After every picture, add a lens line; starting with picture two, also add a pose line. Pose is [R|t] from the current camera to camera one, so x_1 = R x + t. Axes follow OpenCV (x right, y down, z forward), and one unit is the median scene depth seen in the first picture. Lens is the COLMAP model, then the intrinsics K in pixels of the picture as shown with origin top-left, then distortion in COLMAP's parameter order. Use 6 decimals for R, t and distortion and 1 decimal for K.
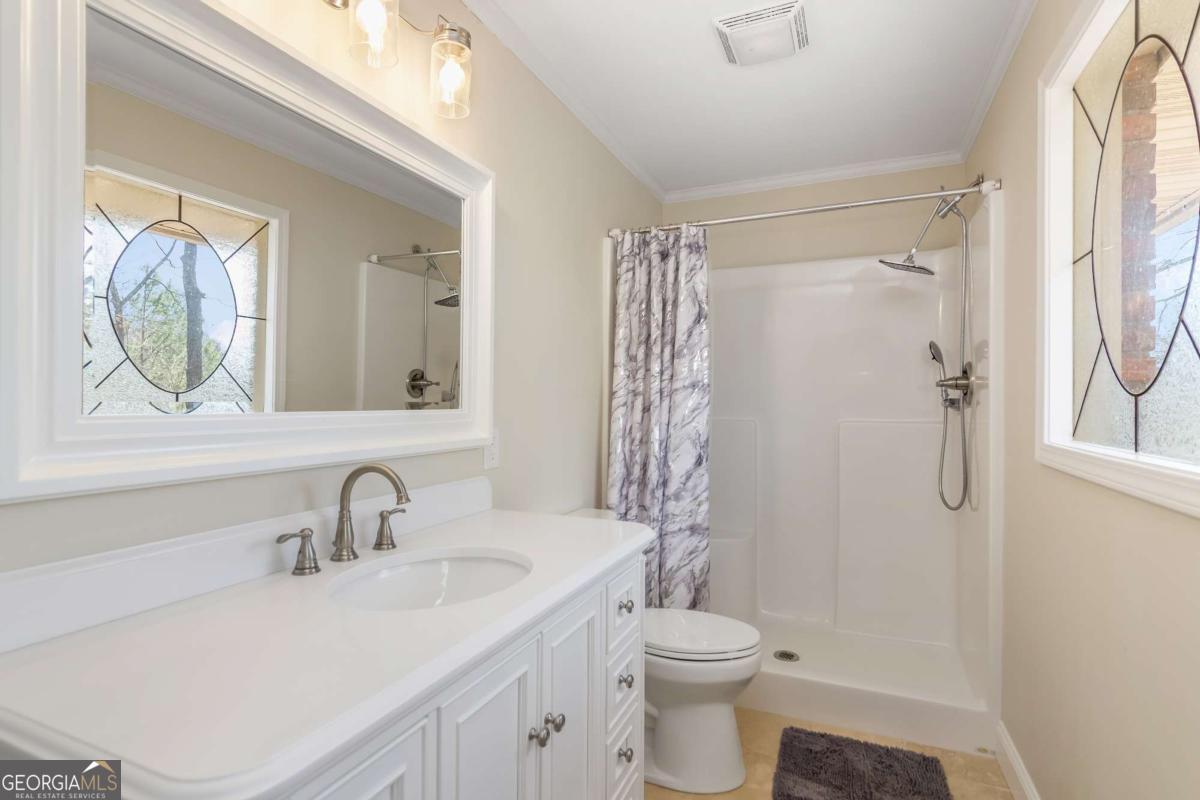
lens RADIAL K [[597.2, 0, 600.6], [0, 597.2, 399.3], [0, 0, 1]] dist [0.003963, -0.002096]
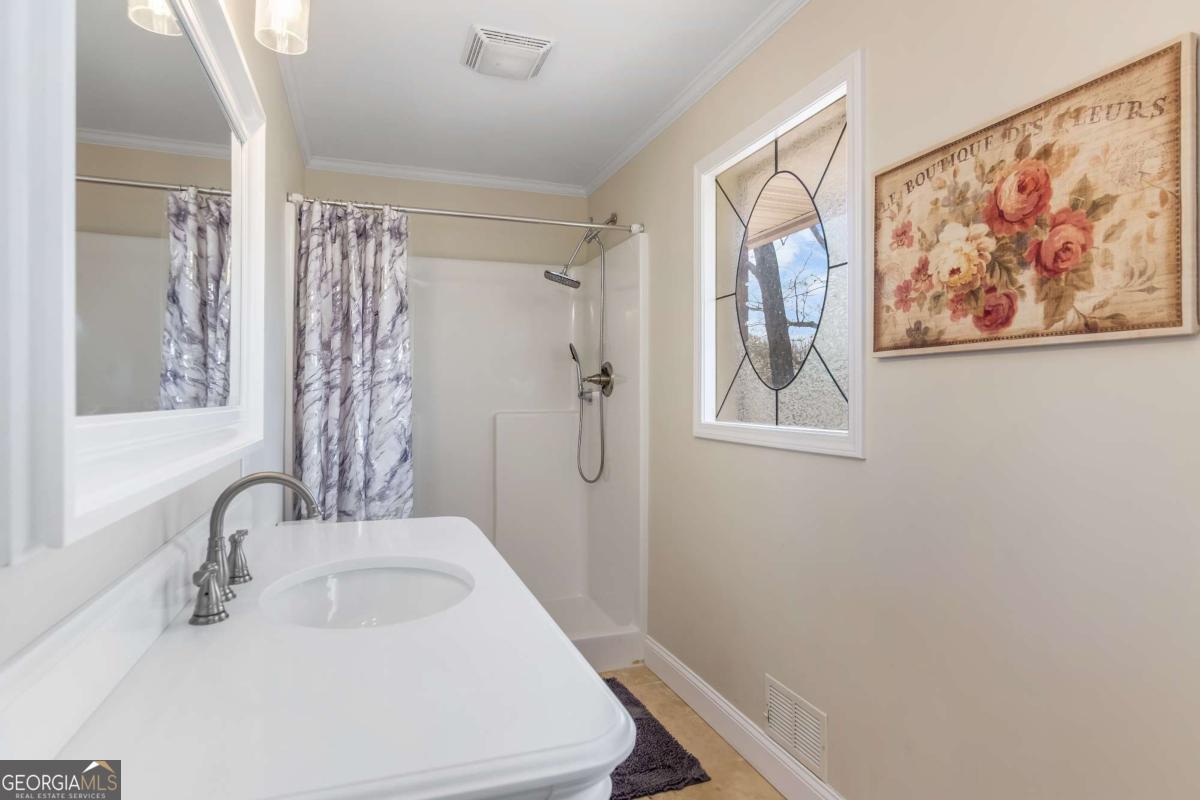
lens RADIAL K [[644.5, 0, 603.2], [0, 644.5, 398.7], [0, 0, 1]] dist [-0.000182, -0.001975]
pose [[0.727869, -0.007237, 0.685678, -0.307862], [0.001455, 0.999958, 0.009010, 0.000773], [-0.685715, -0.005561, 0.727849, 0.025810]]
